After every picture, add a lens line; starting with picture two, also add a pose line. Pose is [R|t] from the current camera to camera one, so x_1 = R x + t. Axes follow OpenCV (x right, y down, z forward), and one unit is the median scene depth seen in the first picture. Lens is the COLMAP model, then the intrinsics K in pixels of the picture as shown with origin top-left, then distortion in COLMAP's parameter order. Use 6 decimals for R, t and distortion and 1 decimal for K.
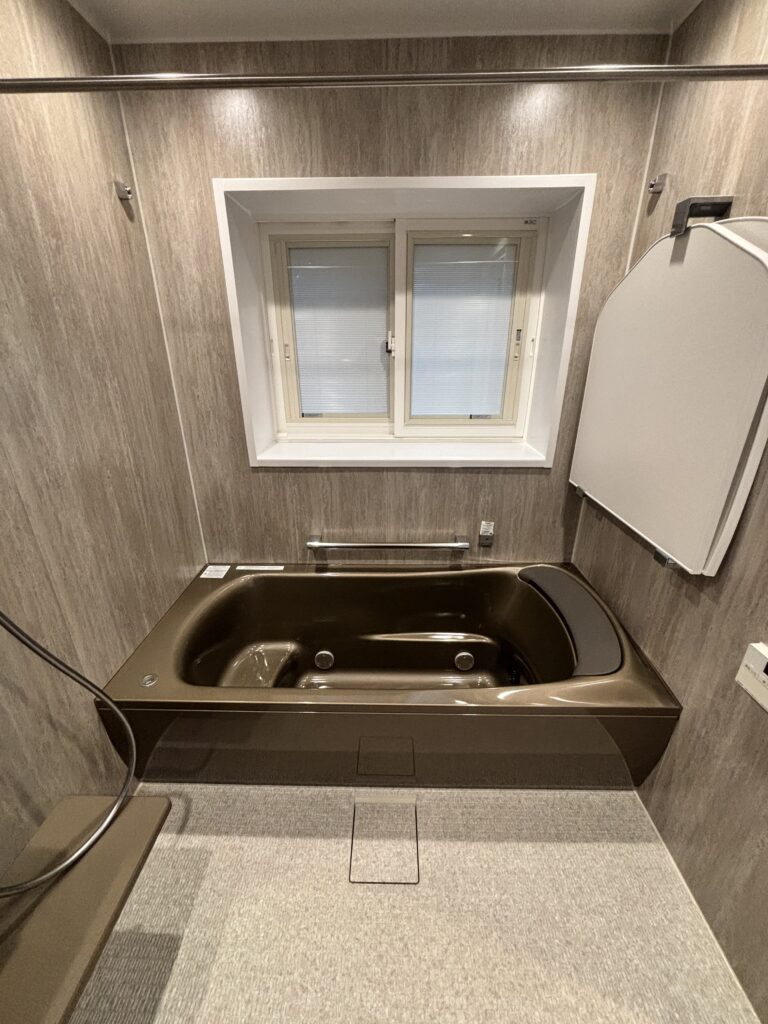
lens RADIAL K [[410.4, 0, 384.8], [0, 410.4, 510.1], [0, 0, 1]] dist [0.000920, -0.000170]
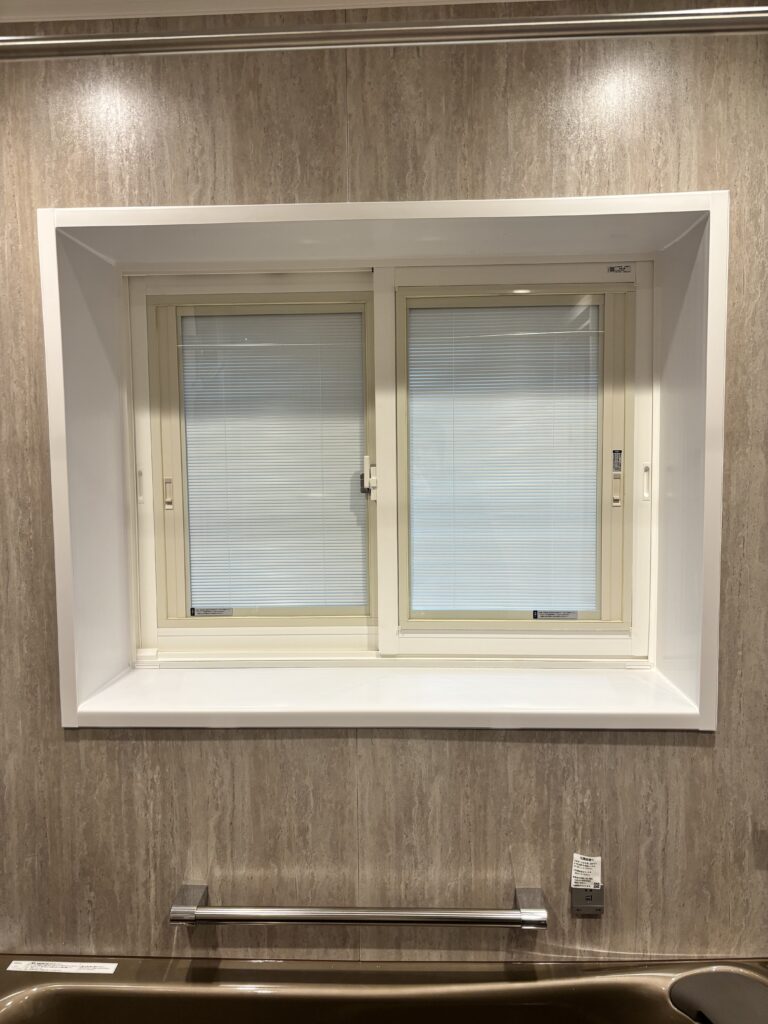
lens RADIAL K [[768.1, 0, 387.3], [0, 768.1, 516.3], [0, 0, 1]] dist [0.048056, -0.062439]
pose [[0.999722, -0.006092, -0.022760, 0.065644], [-0.001119, 0.952628, -0.304135, -0.071796], [0.023534, 0.304076, 0.952357, 0.108793]]
